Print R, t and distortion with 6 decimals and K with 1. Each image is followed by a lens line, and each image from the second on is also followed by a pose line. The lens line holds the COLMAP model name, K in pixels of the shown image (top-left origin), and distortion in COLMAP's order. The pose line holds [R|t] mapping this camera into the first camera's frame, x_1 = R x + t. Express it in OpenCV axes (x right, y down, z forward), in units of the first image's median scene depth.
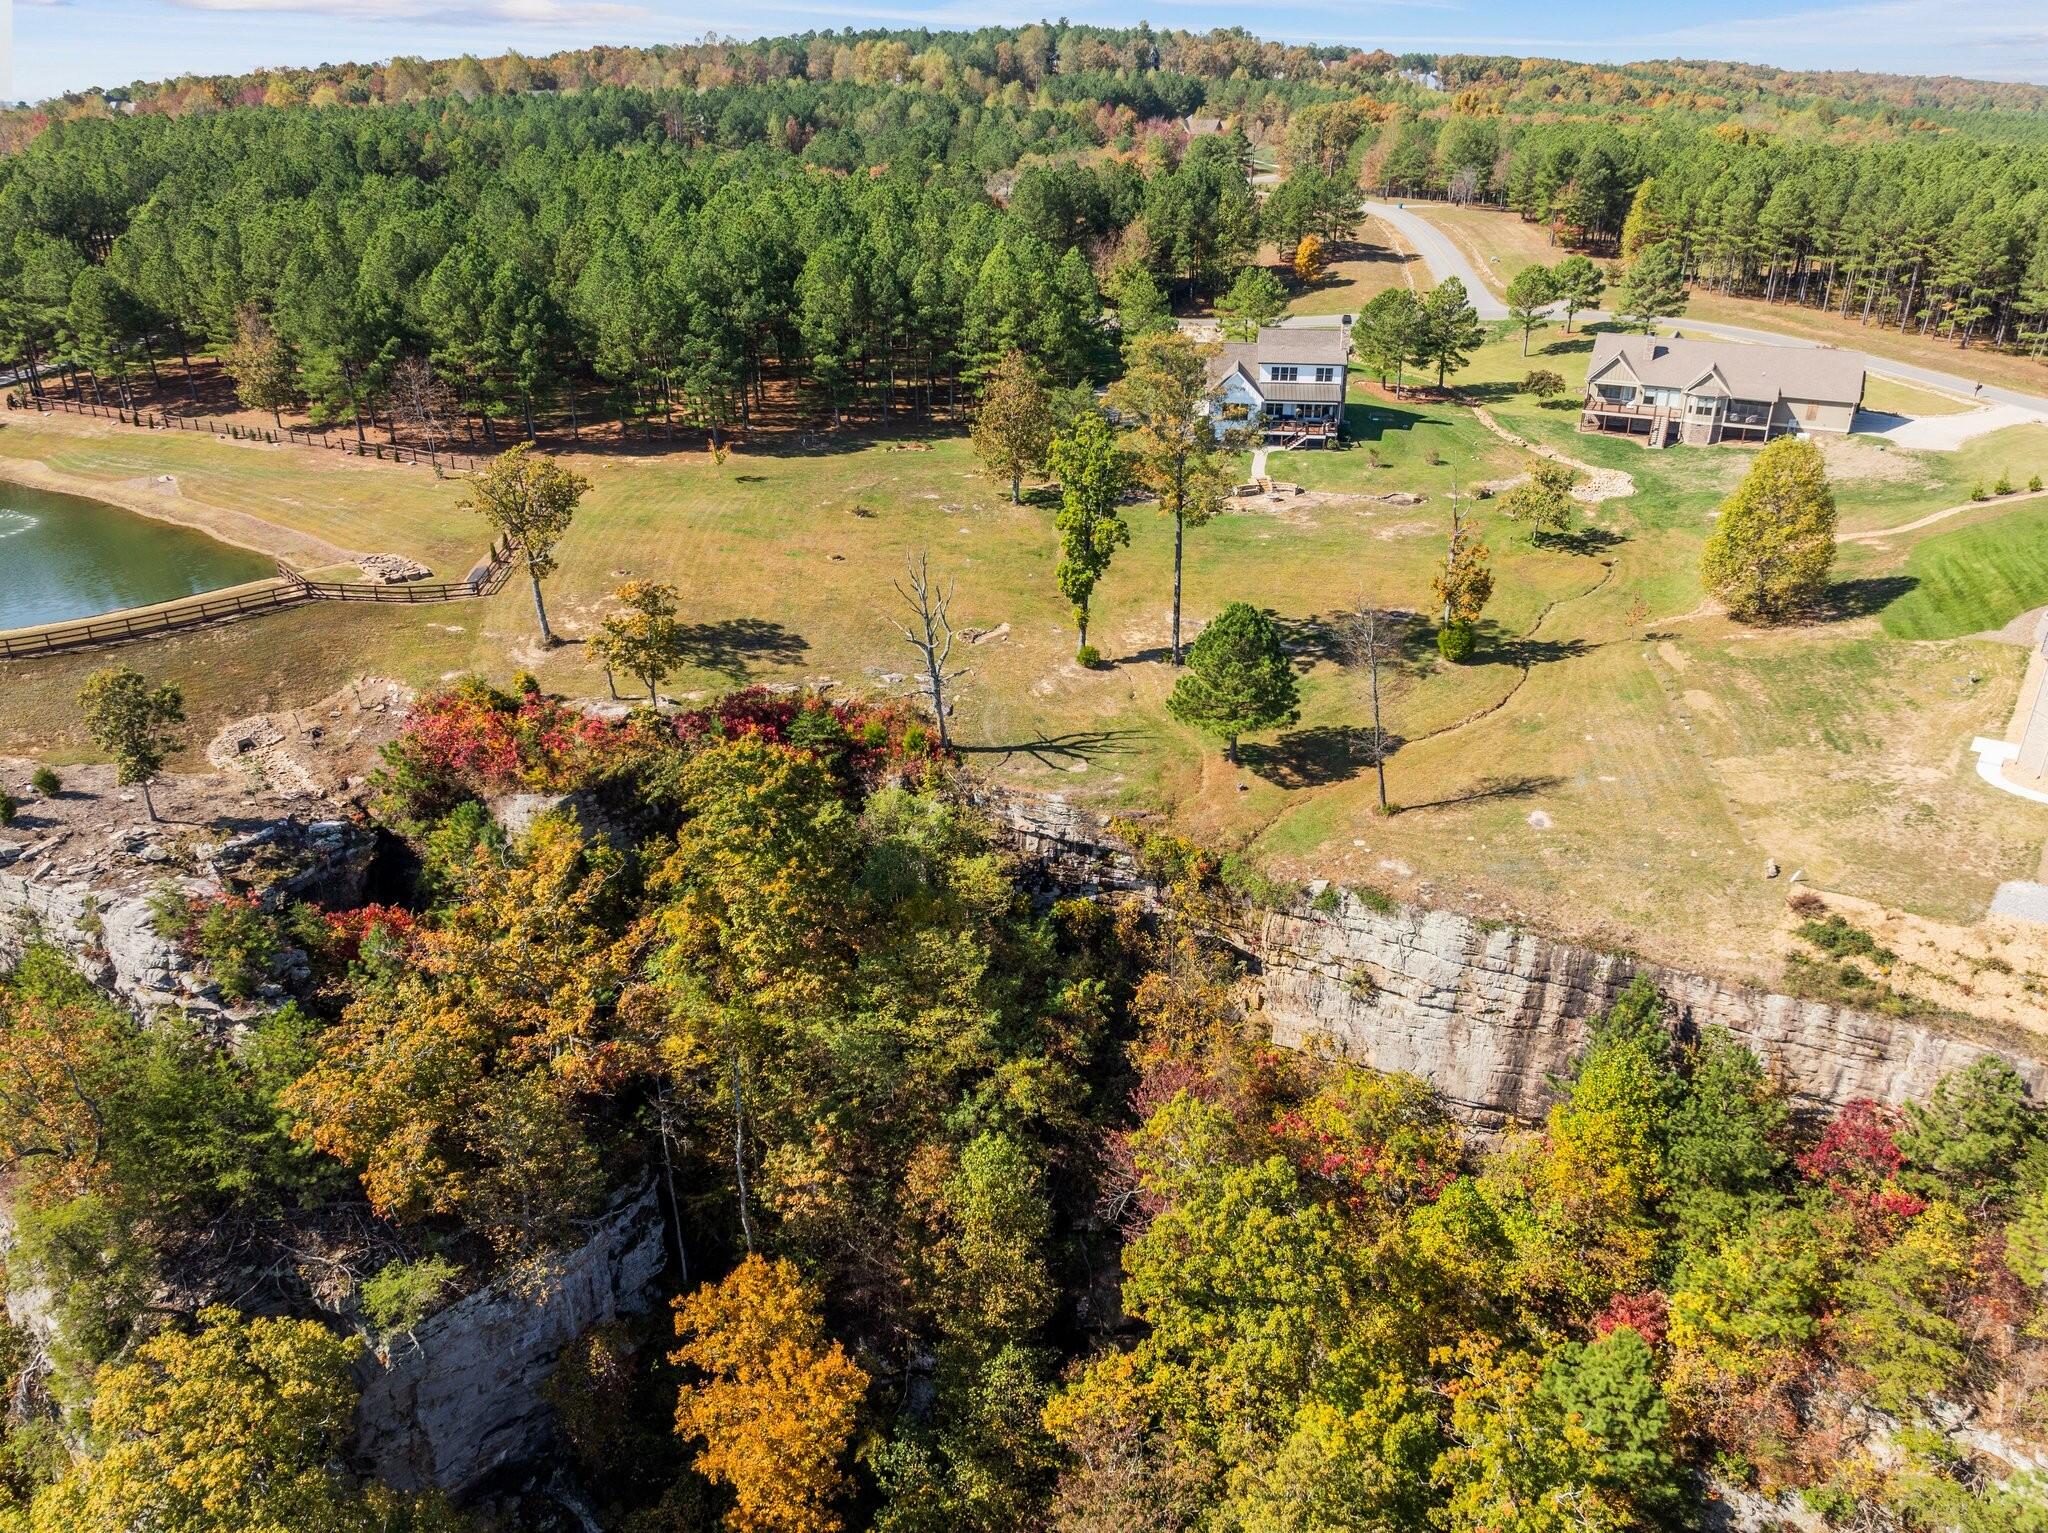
lens RADIAL K [[1413.2, 0, 1024.0], [0, 1413.2, 766.5], [0, 0, 1]] dist [-0.046232, 0.019684]
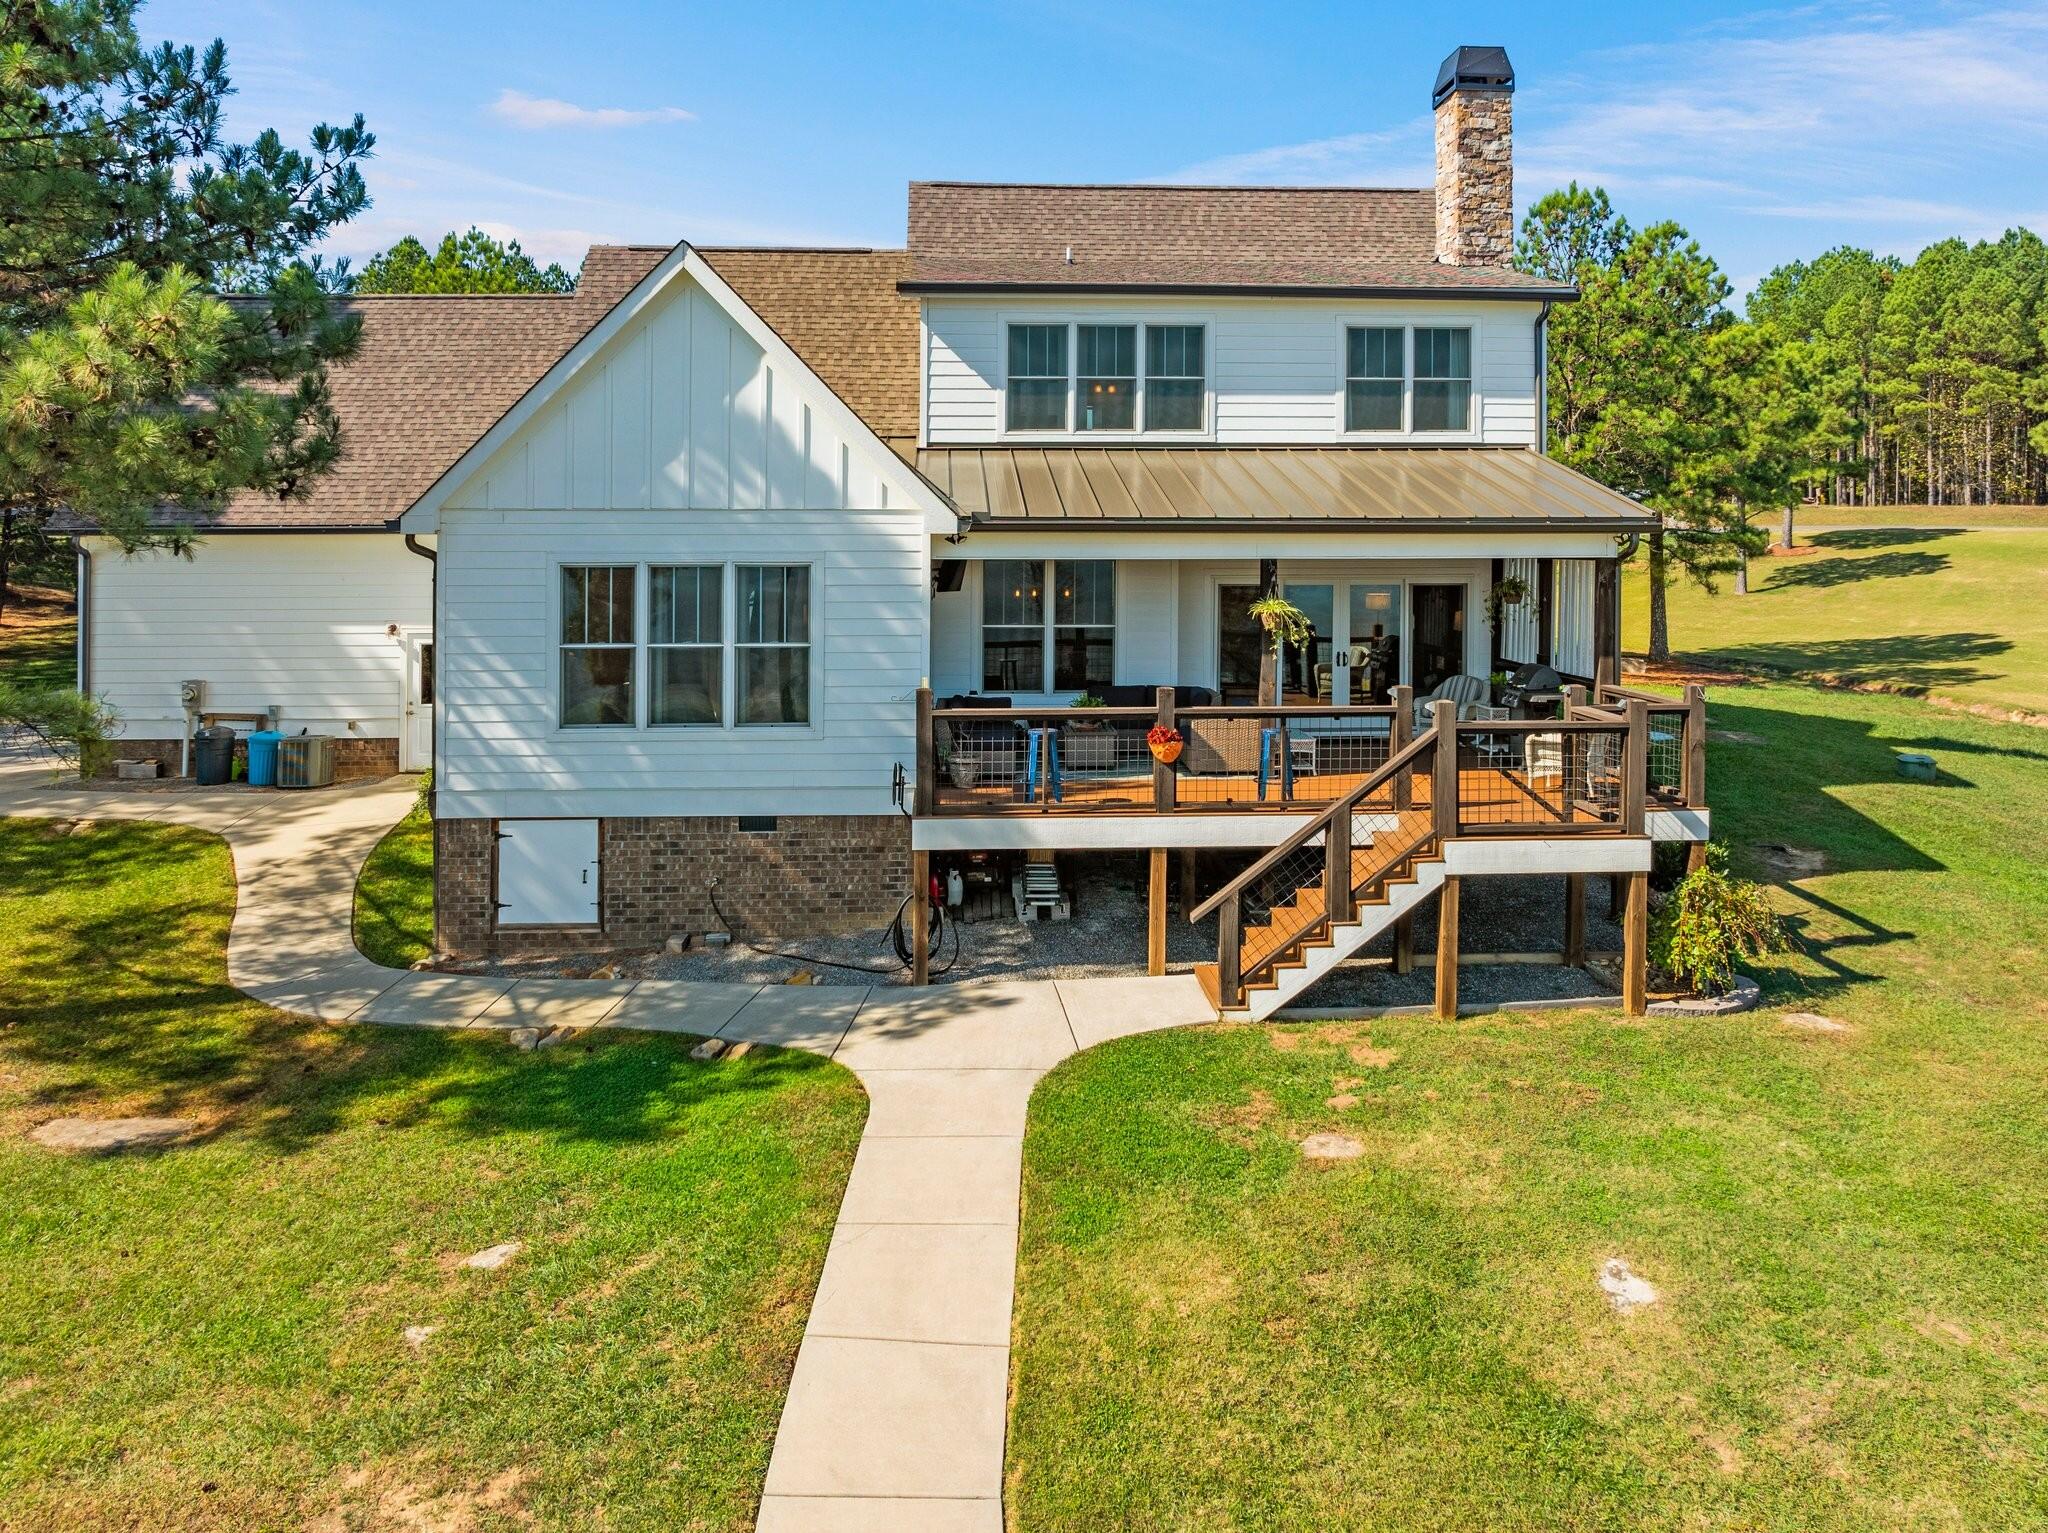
lens RADIAL K [[1413.2, 0, 1024.0], [0, 1413.2, 766.5], [0, 0, 1]] dist [-0.046232, 0.019684]
pose [[0.980348, -0.005409, 0.197199, 0.152337], [0.058048, 0.963278, -0.262155, -0.211563], [-0.188540, 0.268450, 0.944663, 0.891500]]
